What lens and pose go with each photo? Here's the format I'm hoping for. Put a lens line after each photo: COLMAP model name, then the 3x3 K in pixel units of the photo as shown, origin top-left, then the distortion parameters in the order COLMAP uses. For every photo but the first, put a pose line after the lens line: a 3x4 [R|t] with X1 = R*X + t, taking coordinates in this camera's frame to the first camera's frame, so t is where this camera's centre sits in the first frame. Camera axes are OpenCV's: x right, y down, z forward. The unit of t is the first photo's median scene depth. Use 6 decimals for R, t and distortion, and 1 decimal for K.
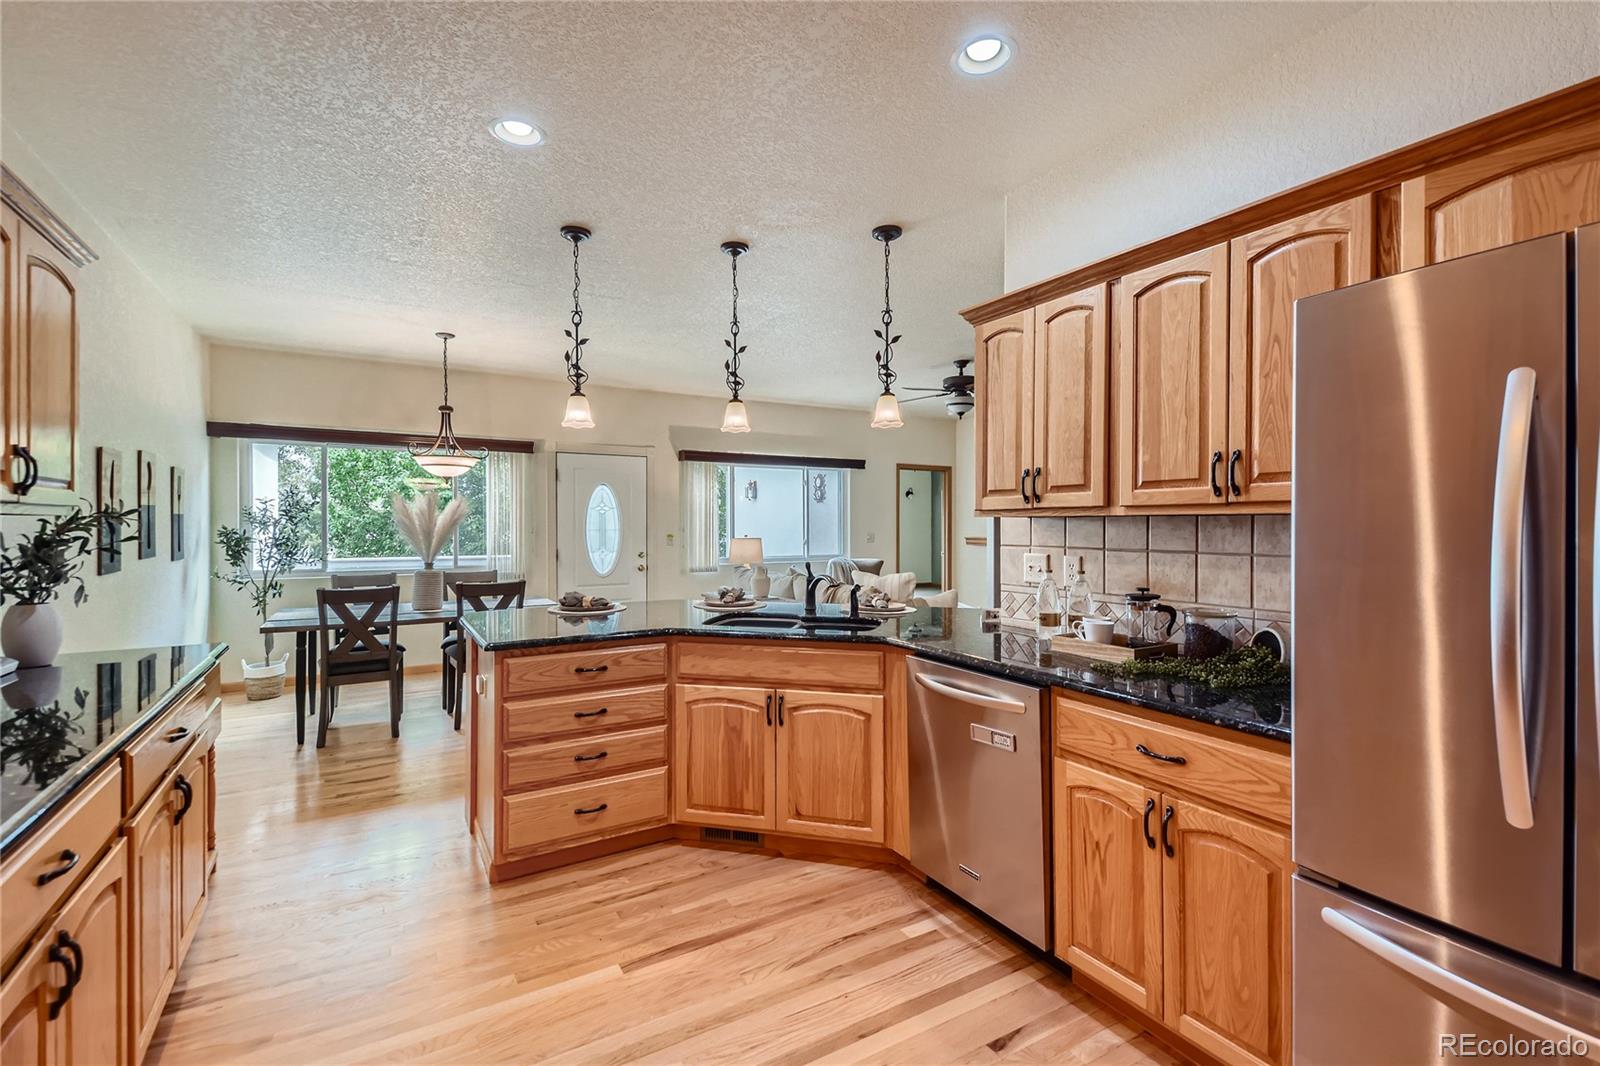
lens RADIAL K [[697.2, 0, 793.0], [0, 697.2, 527.4], [0, 0, 1]] dist [0.046629, -0.024960]
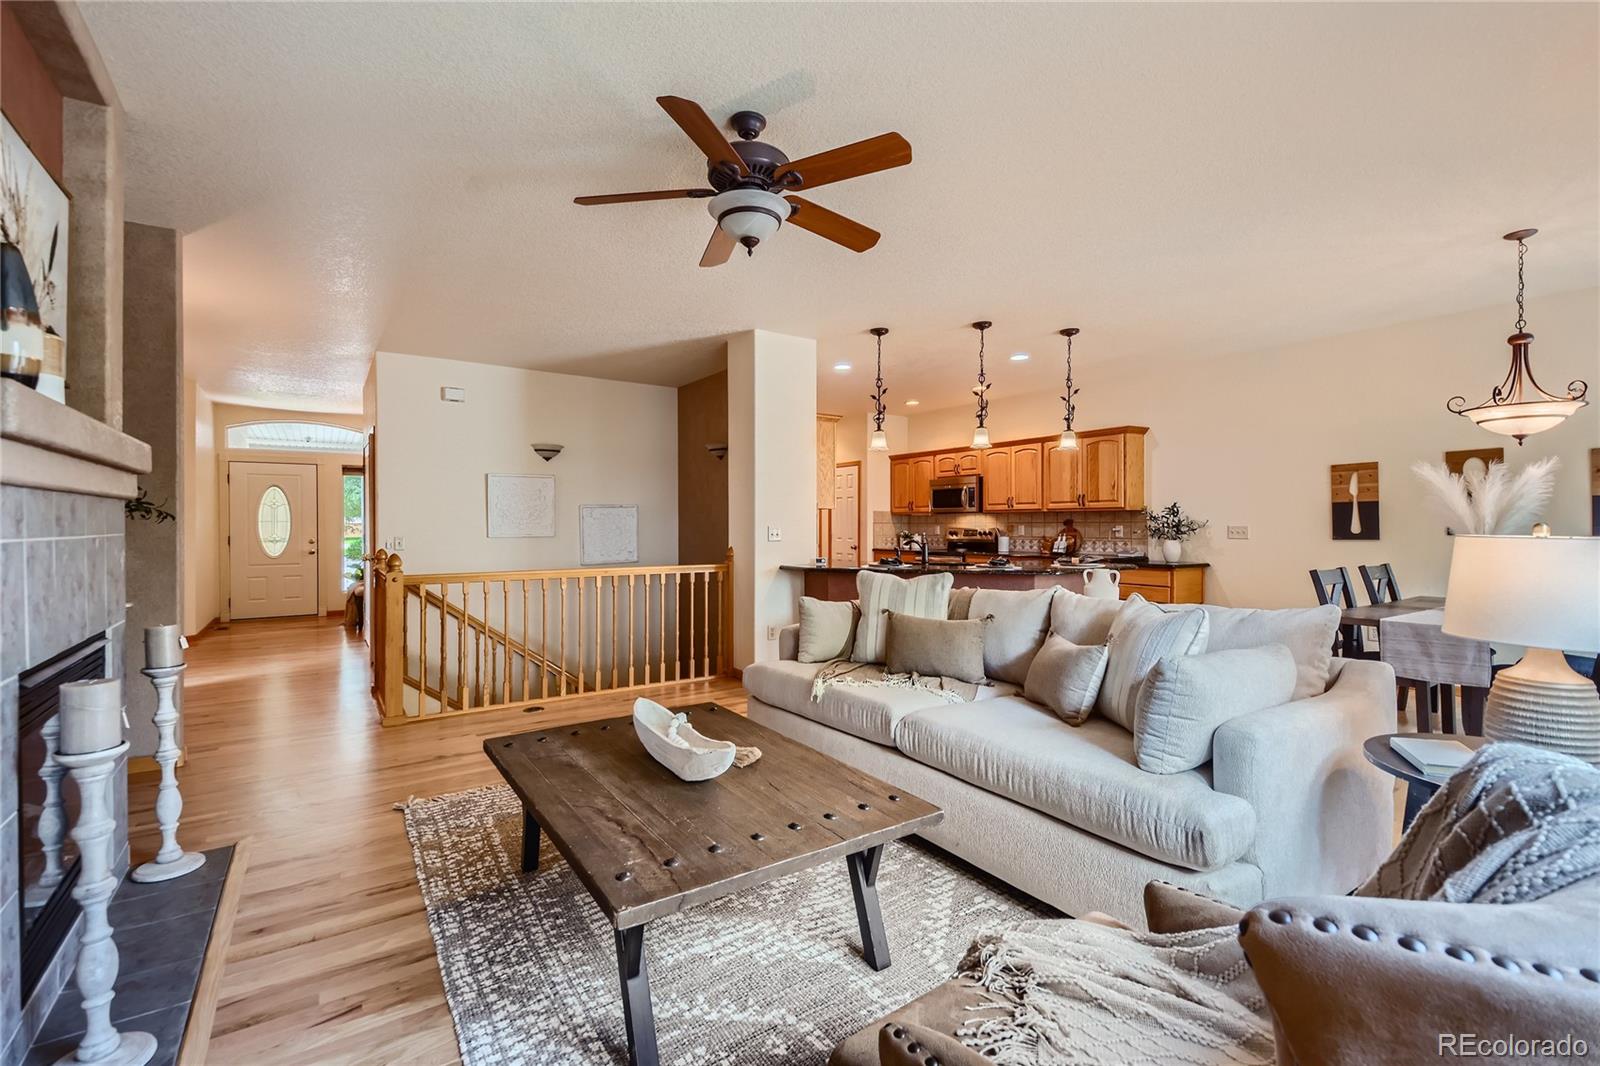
lens RADIAL K [[697.2, 0, 793.0], [0, 697.2, 527.4], [0, 0, 1]] dist [0.046629, -0.024960]
pose [[-0.997914, 0.001271, -0.064545, 0.525058], [0.000887, 0.999982, 0.005977, 0.029940], [0.064551, 0.005907, -0.997897, 3.132758]]
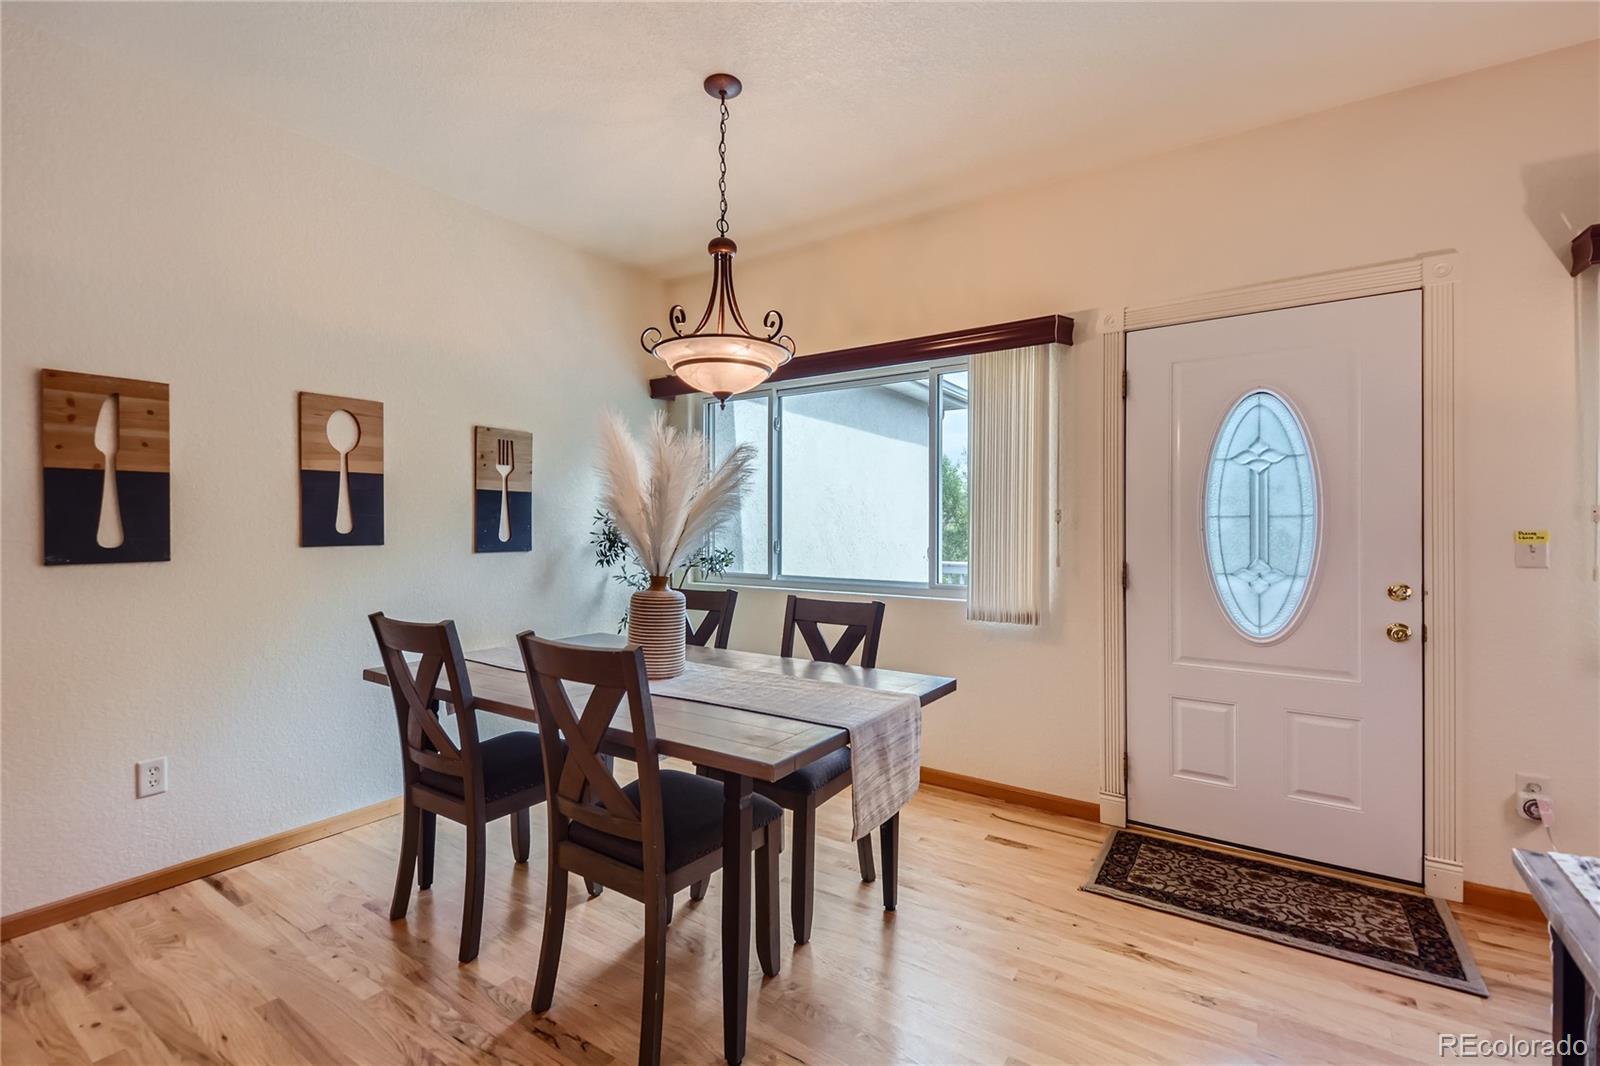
lens RADIAL K [[726.1, 0, 800.0], [0, 726.1, 533.0], [0, 0, 1]] dist [0.052973, -0.027692]
pose [[0.432174, 0.004286, -0.901780, -0.065732], [-0.008323, 0.999965, 0.000764, 0.035940], [0.901752, 0.007175, 0.432194, 1.584328]]
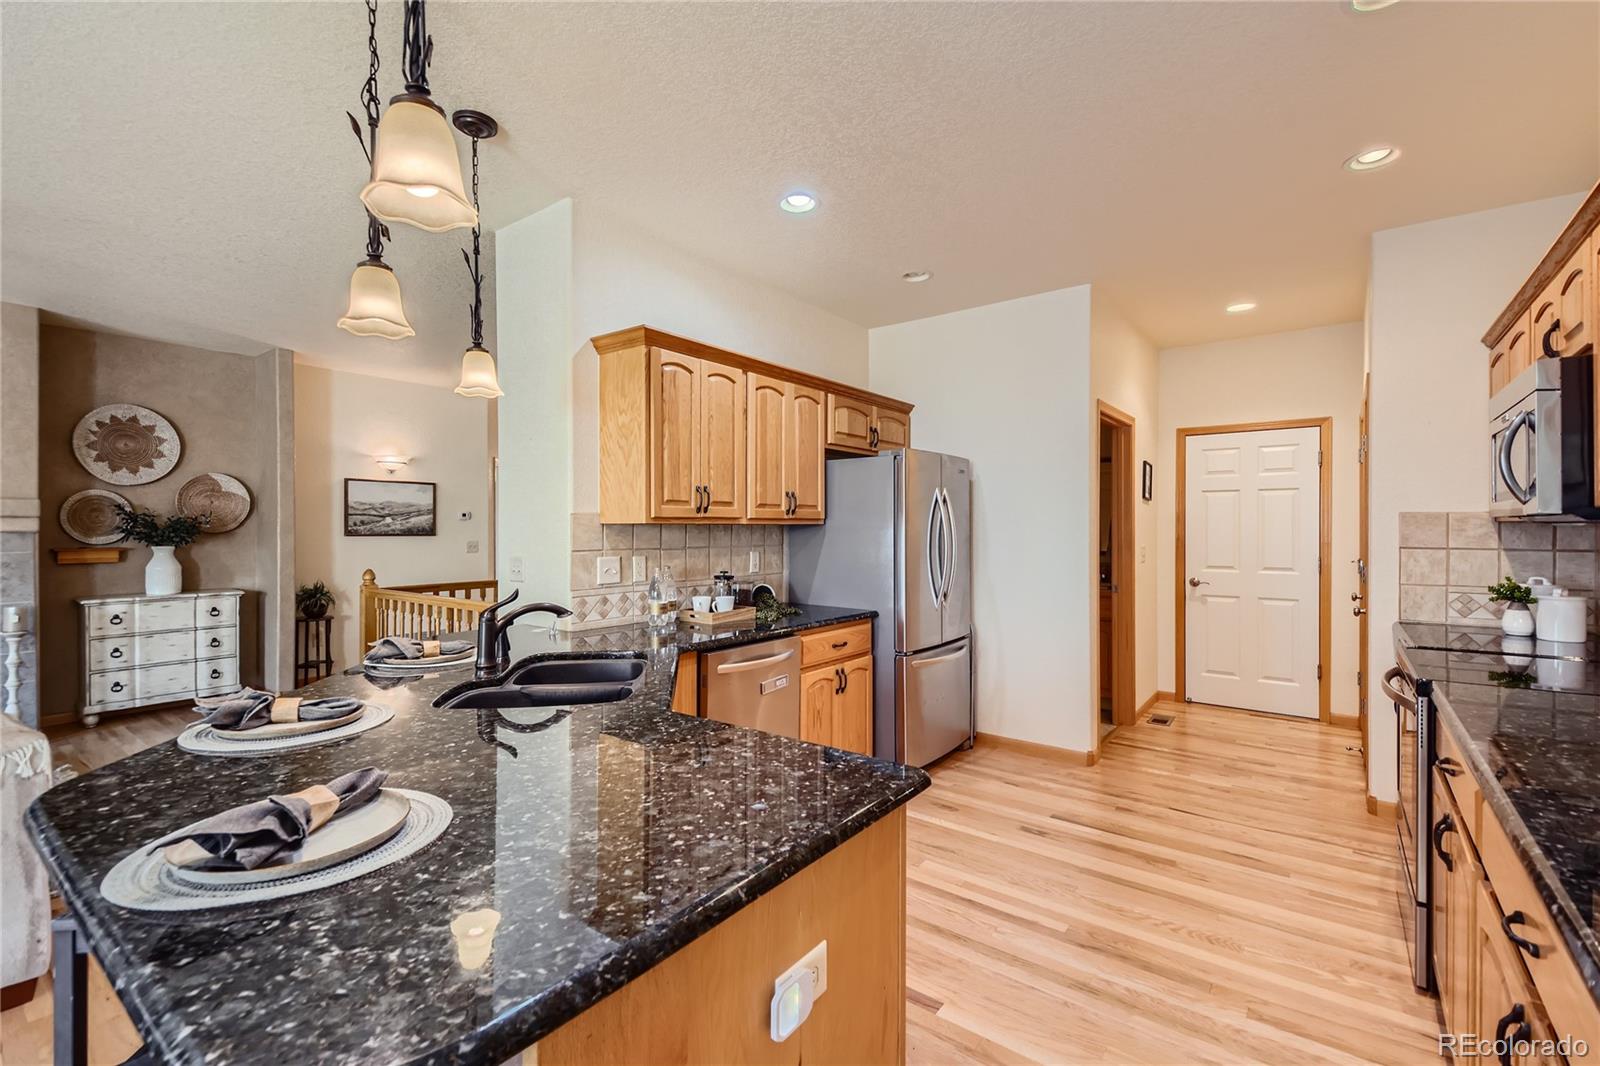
lens RADIAL K [[697.2, 0, 793.0], [0, 697.2, 527.4], [0, 0, 1]] dist [0.046629, -0.024960]
pose [[-0.375595, -0.000587, 0.926784, -0.797066], [0.002986, 0.999994, 0.001843, -0.009436], [-0.926779, 0.003459, -0.375591, 1.176684]]
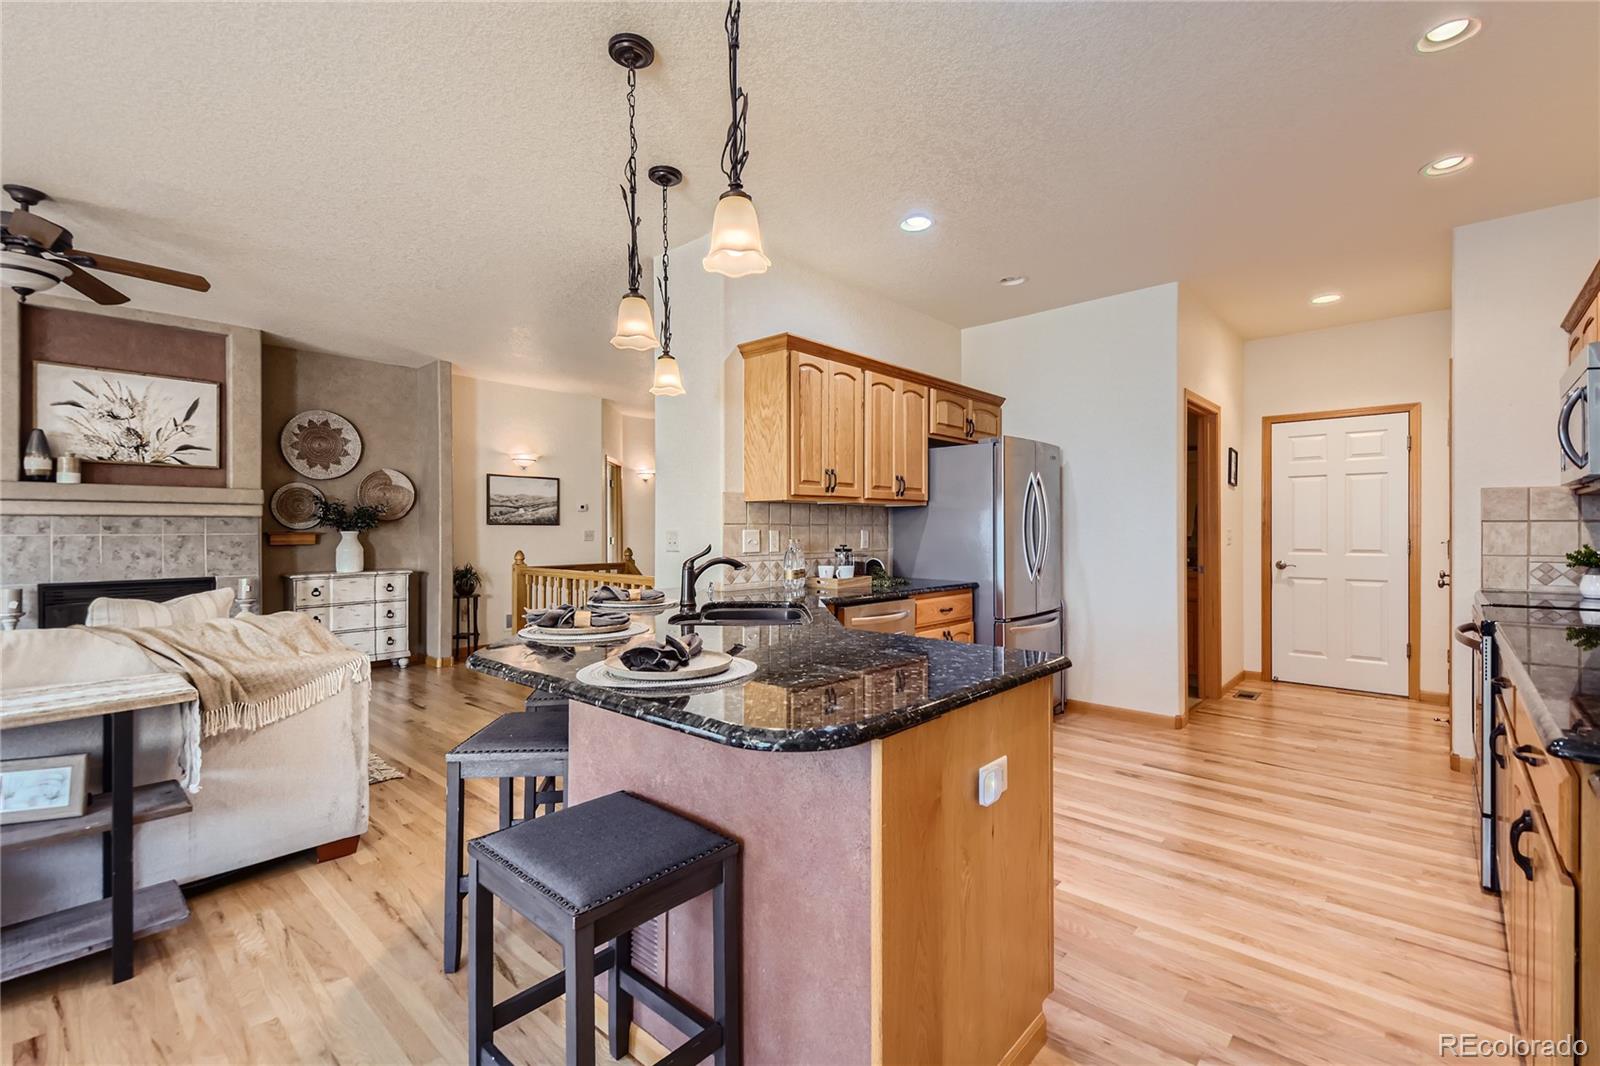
lens RADIAL K [[697.2, 0, 793.0], [0, 697.2, 527.4], [0, 0, 1]] dist [0.046629, -0.024960]
pose [[-0.293989, 0.002211, 0.955806, -0.930236], [0.005071, 0.999987, -0.000753, 0.035646], [-0.955795, 0.004626, -0.293997, 1.341434]]
